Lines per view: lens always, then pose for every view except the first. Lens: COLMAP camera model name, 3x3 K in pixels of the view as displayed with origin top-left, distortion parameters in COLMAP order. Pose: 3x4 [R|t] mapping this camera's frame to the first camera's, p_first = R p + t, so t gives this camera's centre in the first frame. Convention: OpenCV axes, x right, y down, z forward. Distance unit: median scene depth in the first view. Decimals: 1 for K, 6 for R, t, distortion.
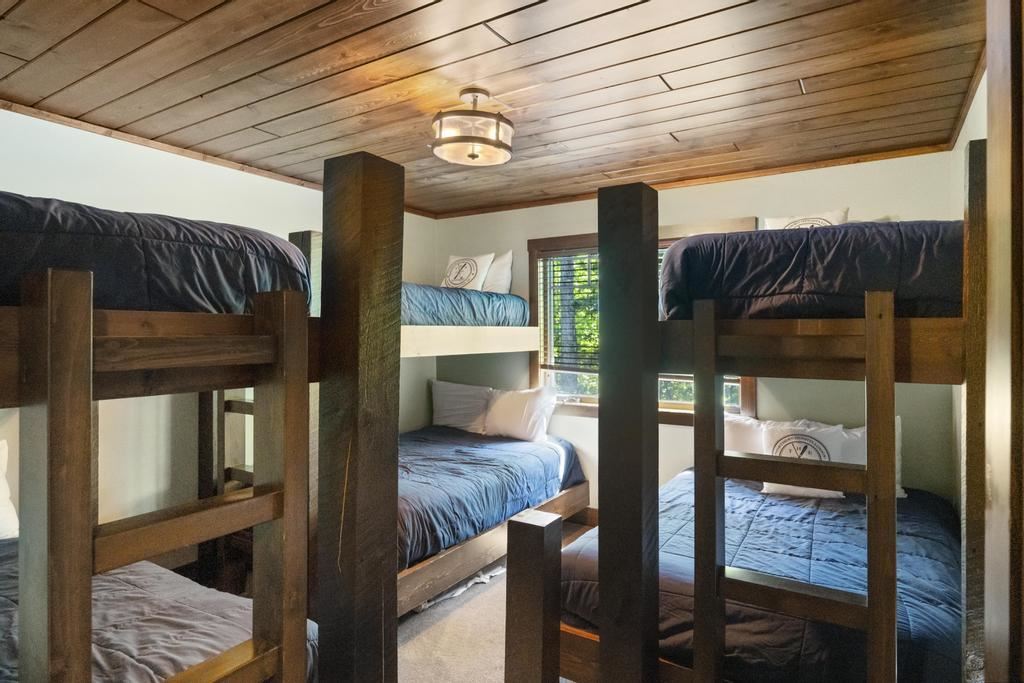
lens RADIAL K [[582.1, 0, 511.3], [0, 582.1, 337.4], [0, 0, 1]] dist [-0.002140, -0.003420]
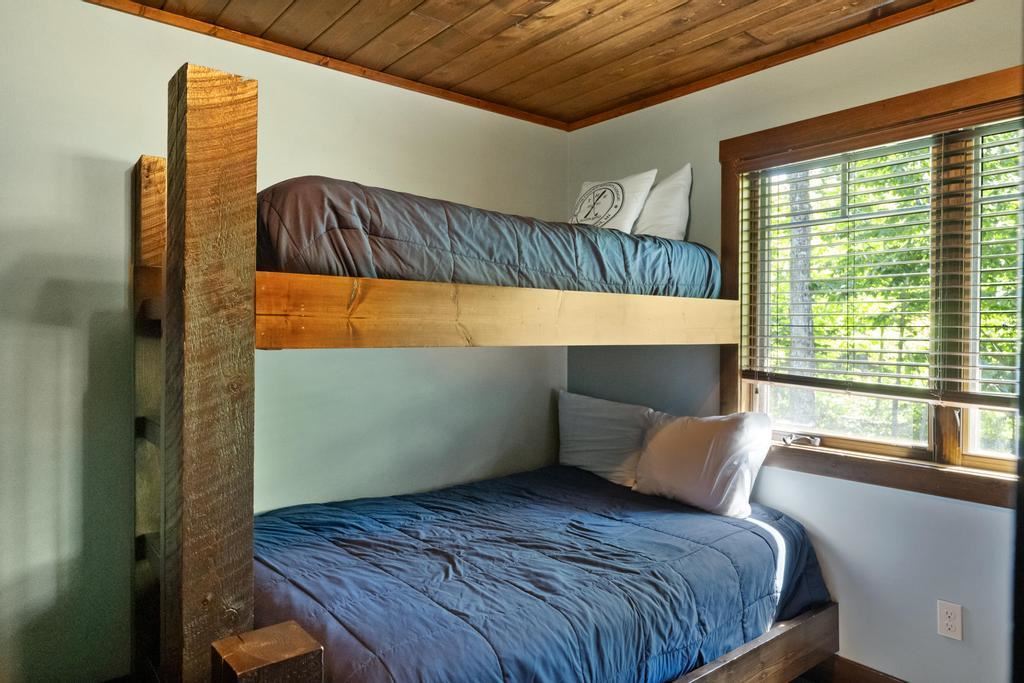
lens RADIAL K [[649.2, 0, 510.5], [0, 649.2, 342.6], [0, 0, 1]] dist [-0.005163, 0.002455]
pose [[0.947649, 0.013863, -0.319012, 0.040357], [-0.011574, 0.999892, 0.009072, 0.018925], [0.319103, -0.004905, 0.947707, 0.375851]]
